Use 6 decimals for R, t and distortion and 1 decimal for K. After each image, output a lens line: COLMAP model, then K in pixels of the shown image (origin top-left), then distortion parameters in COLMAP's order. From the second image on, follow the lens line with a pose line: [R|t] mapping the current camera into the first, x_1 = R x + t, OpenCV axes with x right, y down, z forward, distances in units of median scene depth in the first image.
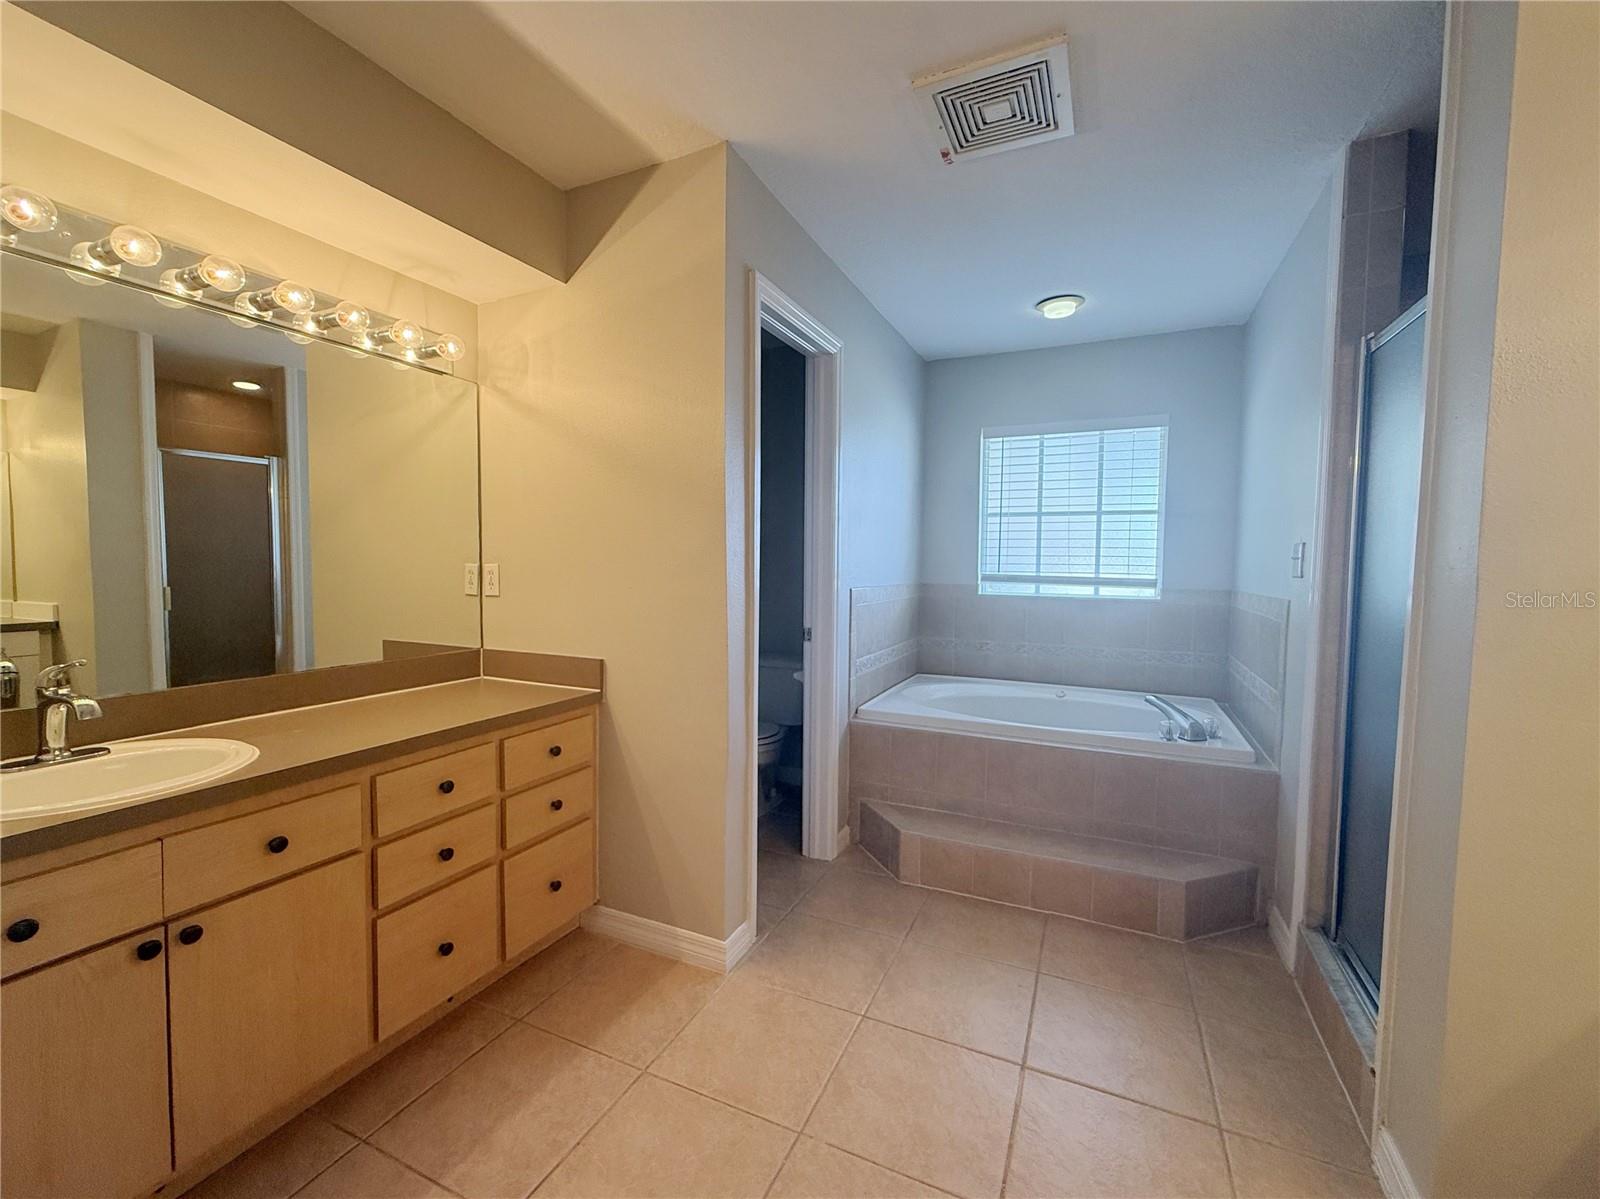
lens RADIAL K [[680.0, 0, 795.5], [0, 680.0, 597.8], [0, 0, 1]] dist [0.008729, 0.000821]
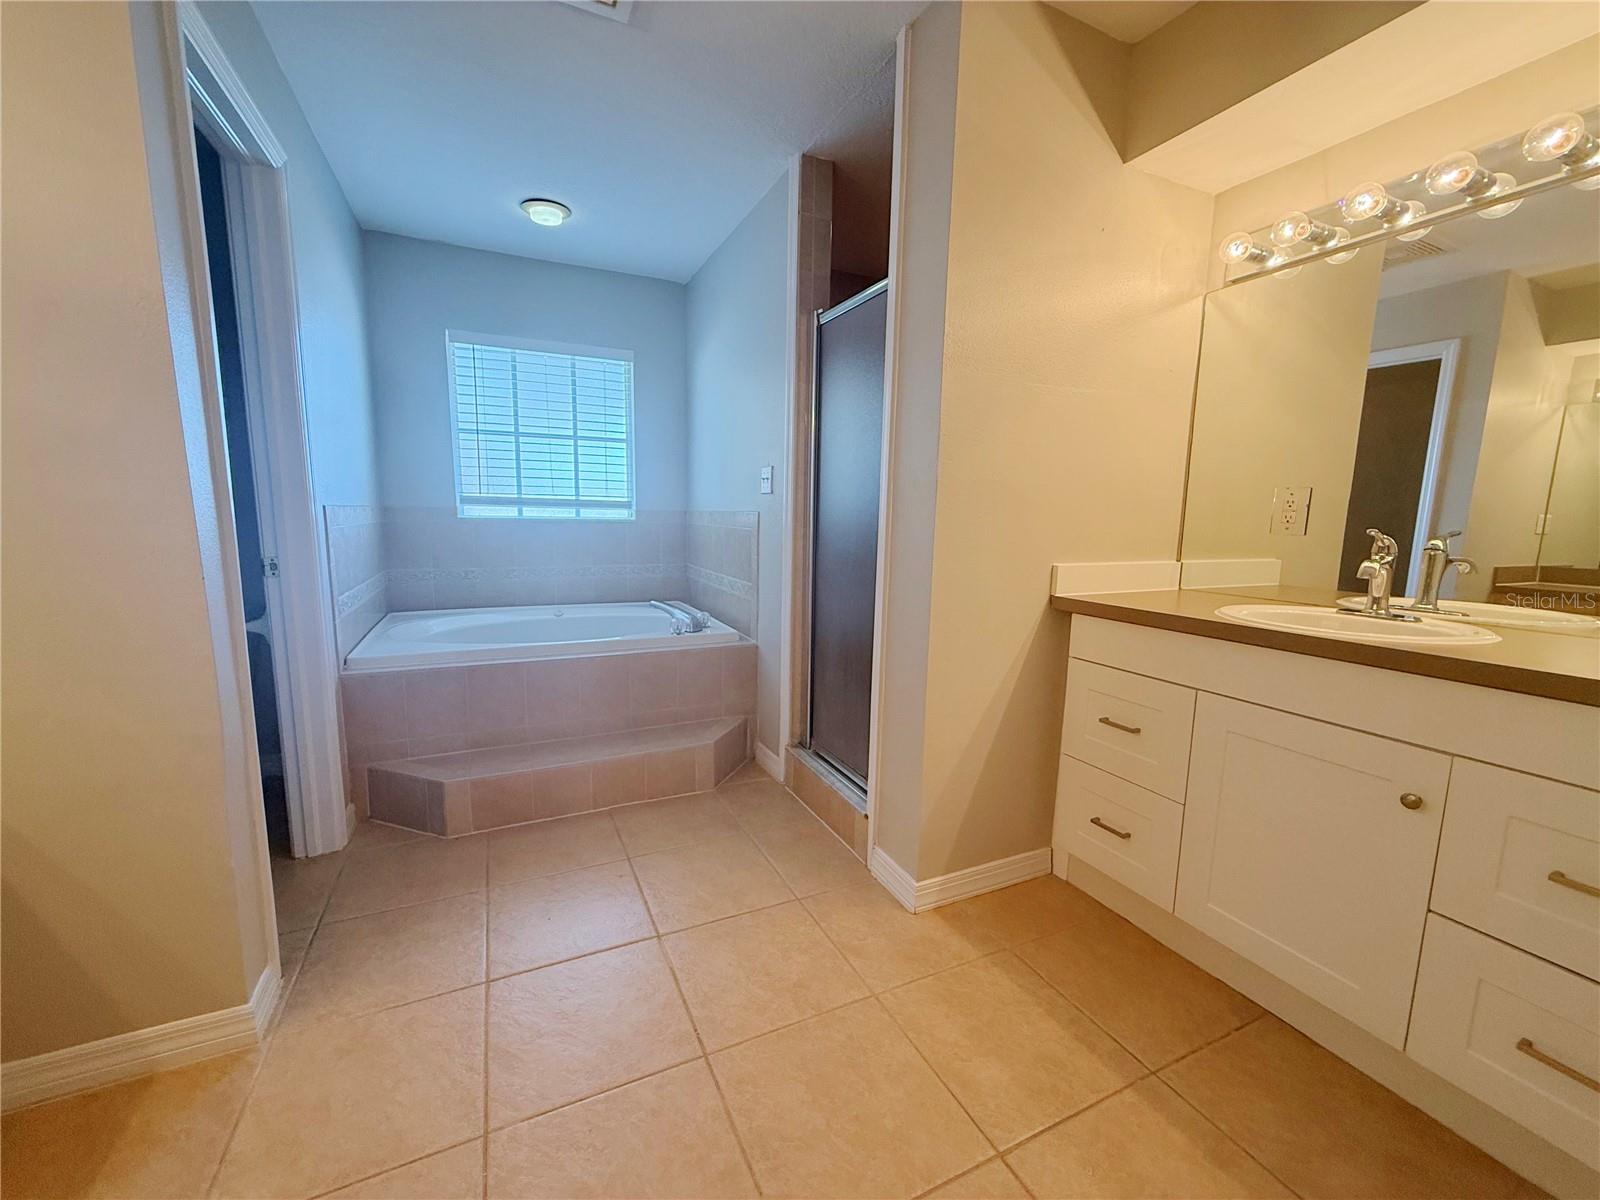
lens RADIAL K [[642.9, 0, 799.3], [0, 642.9, 602.7], [0, 0, 1]] dist [0.001908, 0.001672]
pose [[0.639123, -0.110719, 0.761094, -0.154041], [0.028867, 0.992340, 0.120118, 0.024888], [-0.768563, -0.054800, 0.637423, 0.127110]]
